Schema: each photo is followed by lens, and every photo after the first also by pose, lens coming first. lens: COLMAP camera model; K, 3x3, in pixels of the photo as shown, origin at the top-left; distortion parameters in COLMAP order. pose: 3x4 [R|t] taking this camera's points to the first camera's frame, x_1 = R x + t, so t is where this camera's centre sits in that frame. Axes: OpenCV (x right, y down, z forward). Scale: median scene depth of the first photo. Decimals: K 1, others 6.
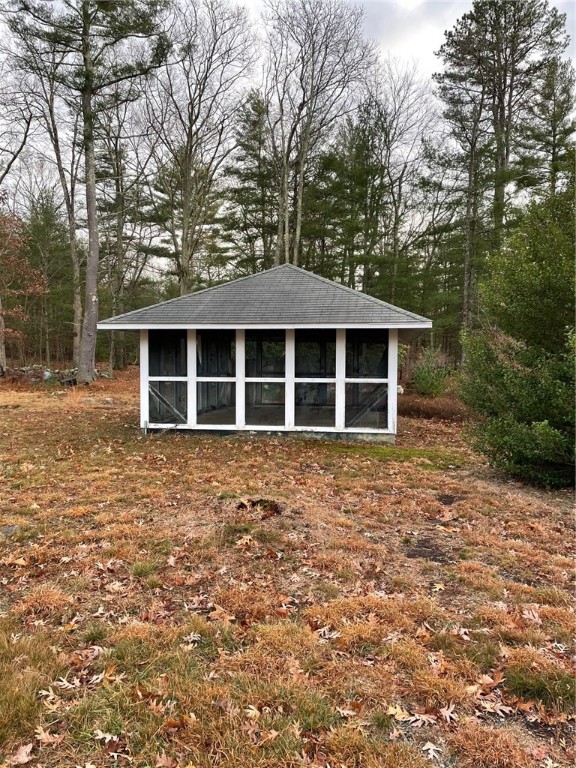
lens RADIAL K [[572.4, 0, 288.0], [0, 572.4, 384.0], [0, 0, 1]] dist [0.111769, -0.138591]
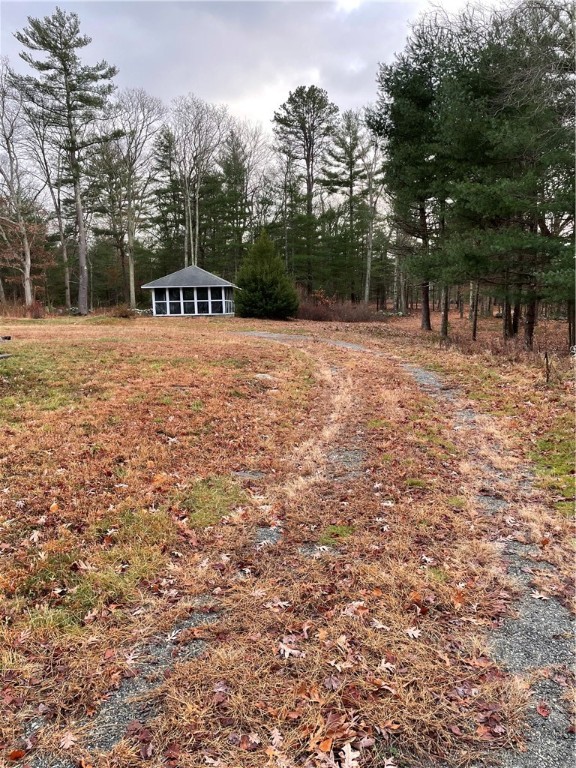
lens RADIAL K [[572.4, 0, 288.0], [0, 572.4, 384.0], [0, 0, 1]] dist [0.111769, -0.138591]
pose [[0.988437, -0.056115, 0.140863, 0.037620], [0.042799, 0.994476, 0.095841, 0.185352], [-0.145463, -0.088704, 0.985379, -2.644774]]
